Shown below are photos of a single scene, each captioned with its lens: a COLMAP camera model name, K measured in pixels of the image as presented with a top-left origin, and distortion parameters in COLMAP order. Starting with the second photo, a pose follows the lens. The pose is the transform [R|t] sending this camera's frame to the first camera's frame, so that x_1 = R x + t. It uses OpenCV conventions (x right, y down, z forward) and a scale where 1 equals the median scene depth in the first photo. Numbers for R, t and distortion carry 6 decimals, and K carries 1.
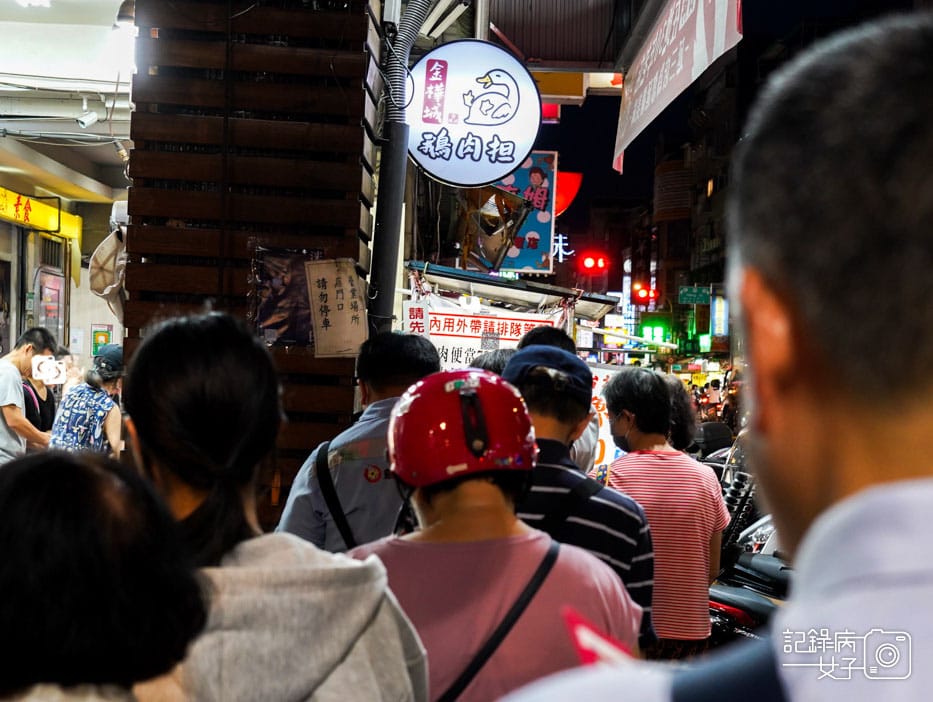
lens RADIAL K [[1474.0, 0, 466.5], [0, 1474.0, 351.0], [0, 0, 1]] dist [0.022880, 0.039799]
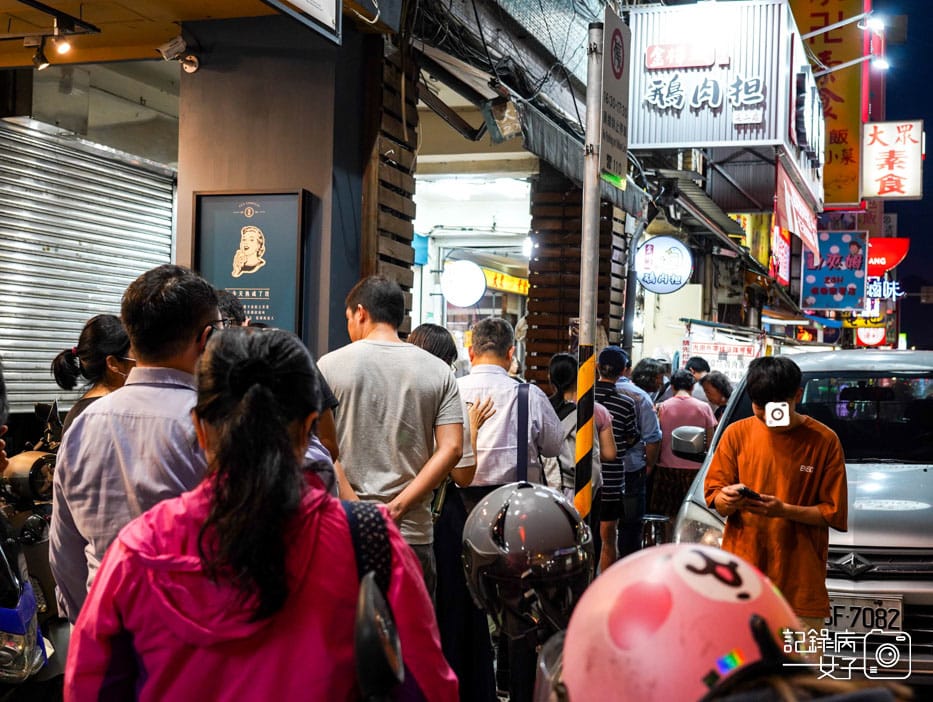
lens RADIAL K [[1160.9, 0, 466.5], [0, 1160.9, 351.0], [0, 0, 1]] dist [0.005995, 0.003484]
pose [[0.931282, -0.005968, -0.364251, 0.248298], [0.001677, 0.999925, -0.012095, 0.004941], [0.364296, 0.010652, 0.931222, -0.580902]]
